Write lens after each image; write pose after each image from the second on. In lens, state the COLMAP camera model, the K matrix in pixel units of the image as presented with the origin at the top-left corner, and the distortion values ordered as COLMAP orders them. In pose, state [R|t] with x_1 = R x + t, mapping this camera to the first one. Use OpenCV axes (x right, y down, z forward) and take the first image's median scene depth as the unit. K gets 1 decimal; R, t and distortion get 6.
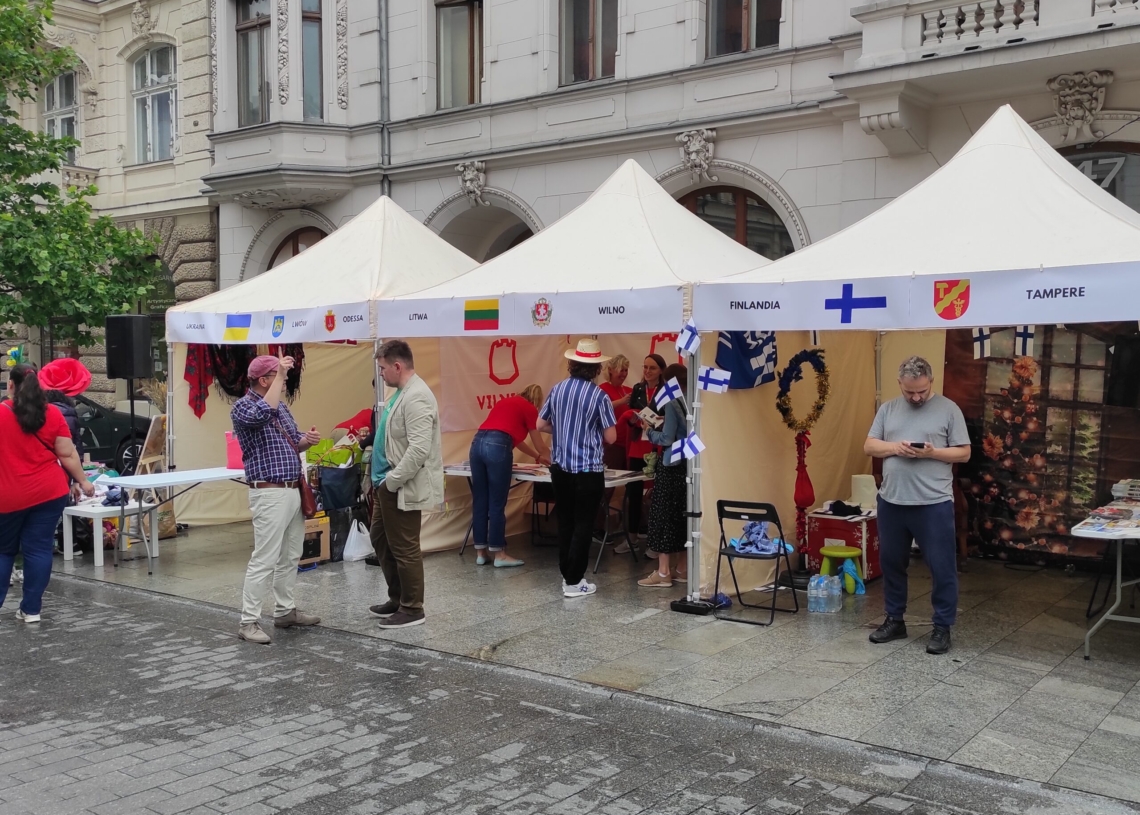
lens RADIAL K [[1123.0, 0, 565.7], [0, 1123.0, 400.4], [0, 0, 1]] dist [0.038023, 0.000000]
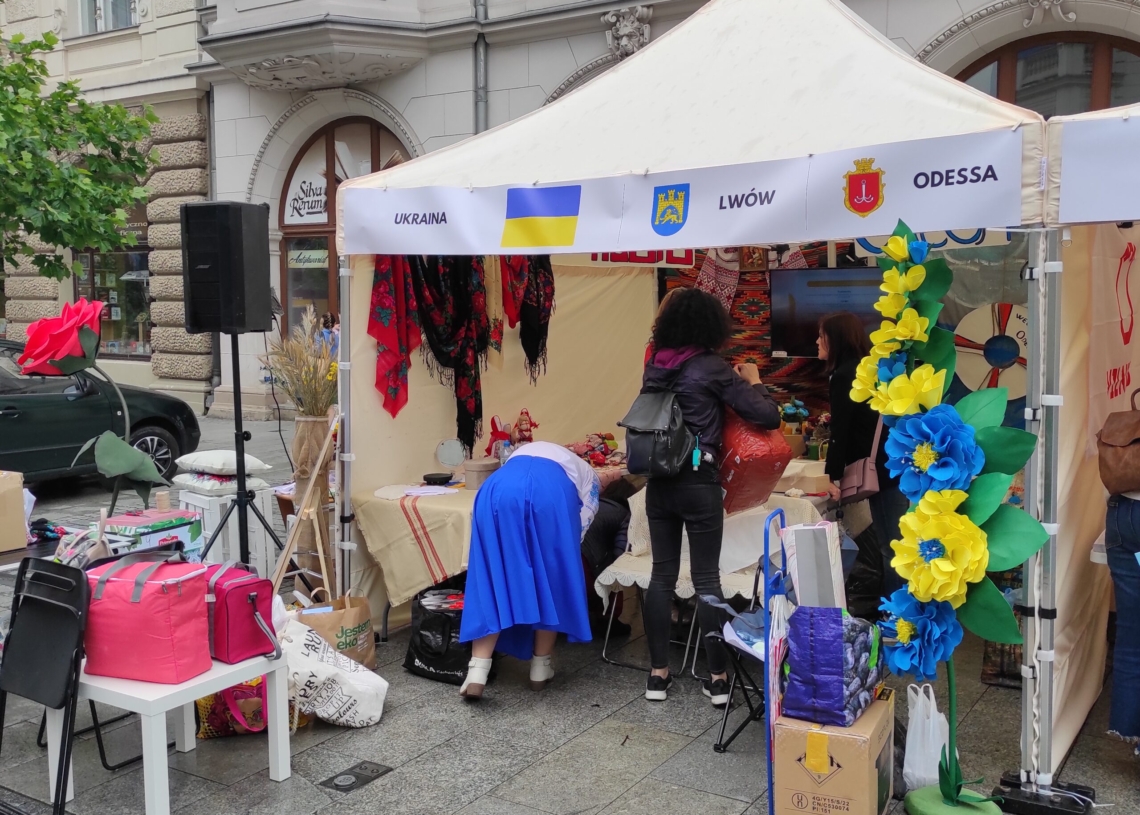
lens RADIAL K [[1123.0, 0, 577.1], [0, 1123.0, 411.7], [0, 0, 1]] dist [0.038023, 0.000000]
pose [[0.996019, -0.008935, 0.088694, -0.177468], [0.004028, 0.998459, 0.055344, -0.007443], [-0.089051, -0.054766, 0.994520, 0.314918]]
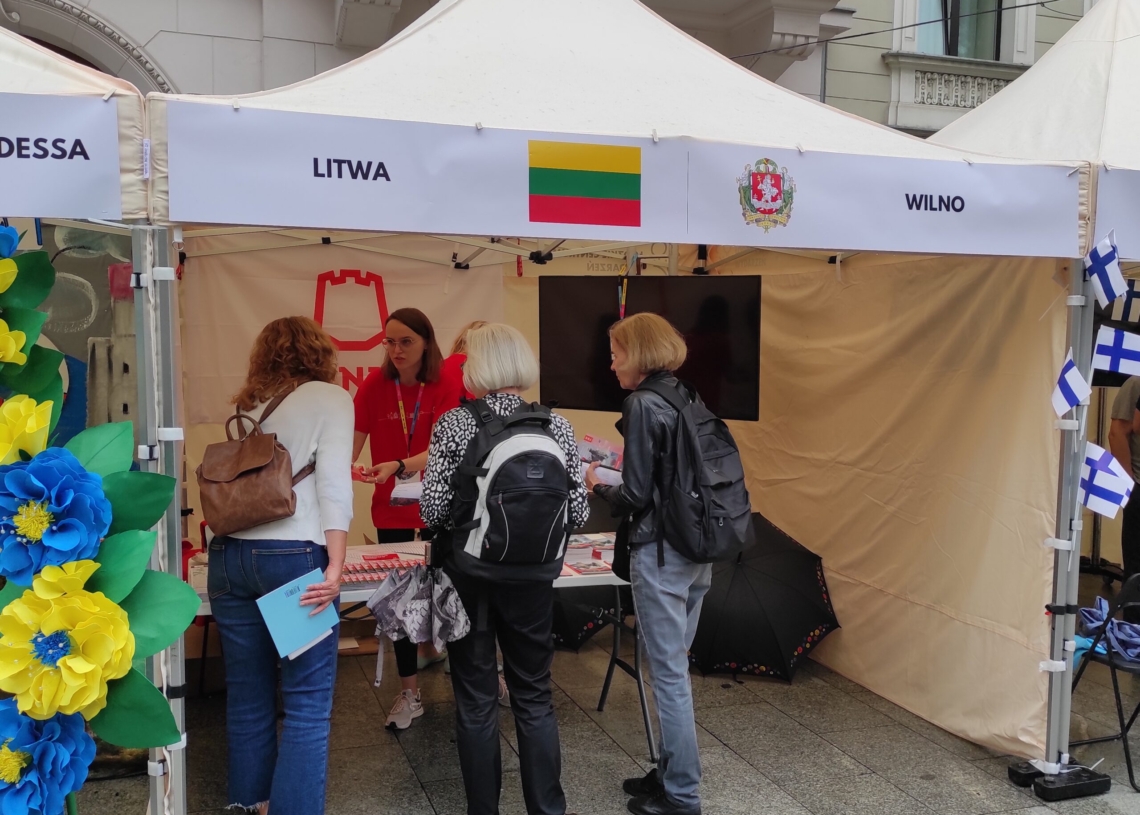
lens RADIAL K [[1123.0, 0, 570.7], [0, 1123.0, 414.3], [0, 0, 1]] dist [0.038023, 0.000000]
pose [[0.554273, -0.046648, 0.831026, -0.180845], [0.020298, 0.998889, 0.042532, -0.006870], [-0.832087, -0.006706, 0.554604, 0.362841]]
